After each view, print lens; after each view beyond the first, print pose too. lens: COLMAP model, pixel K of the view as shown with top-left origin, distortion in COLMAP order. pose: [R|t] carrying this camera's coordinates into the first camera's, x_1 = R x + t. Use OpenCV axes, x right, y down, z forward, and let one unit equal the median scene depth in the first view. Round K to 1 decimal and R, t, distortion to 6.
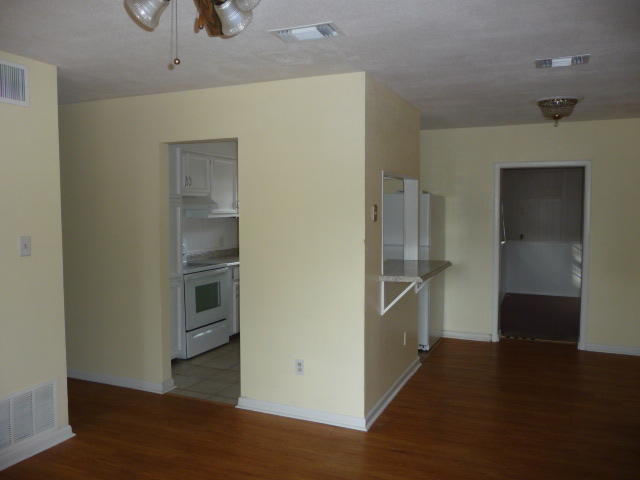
lens RADIAL K [[538.6, 0, 319.6], [0, 538.6, 239.5], [0, 0, 1]] dist [-0.028271, 0.022653]
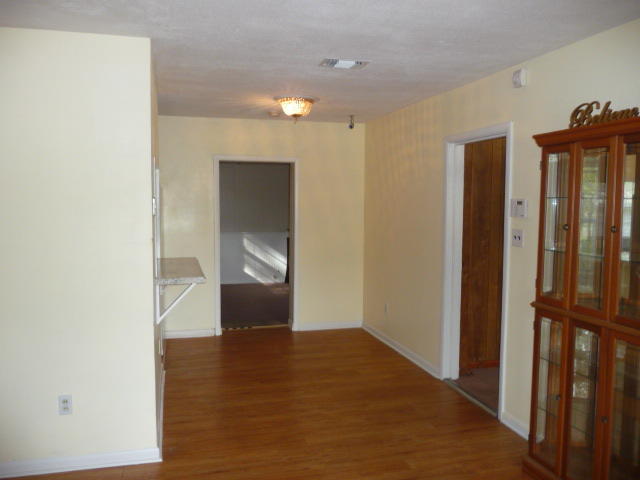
lens RADIAL K [[538.6, 0, 319.7], [0, 538.6, 239.3], [0, 0, 1]] dist [-0.028271, 0.022653]
pose [[0.780216, -0.042265, 0.624081, -0.223812], [0.034314, 0.999104, 0.024764, -0.009278], [-0.624568, 0.002093, 0.780967, 0.164894]]
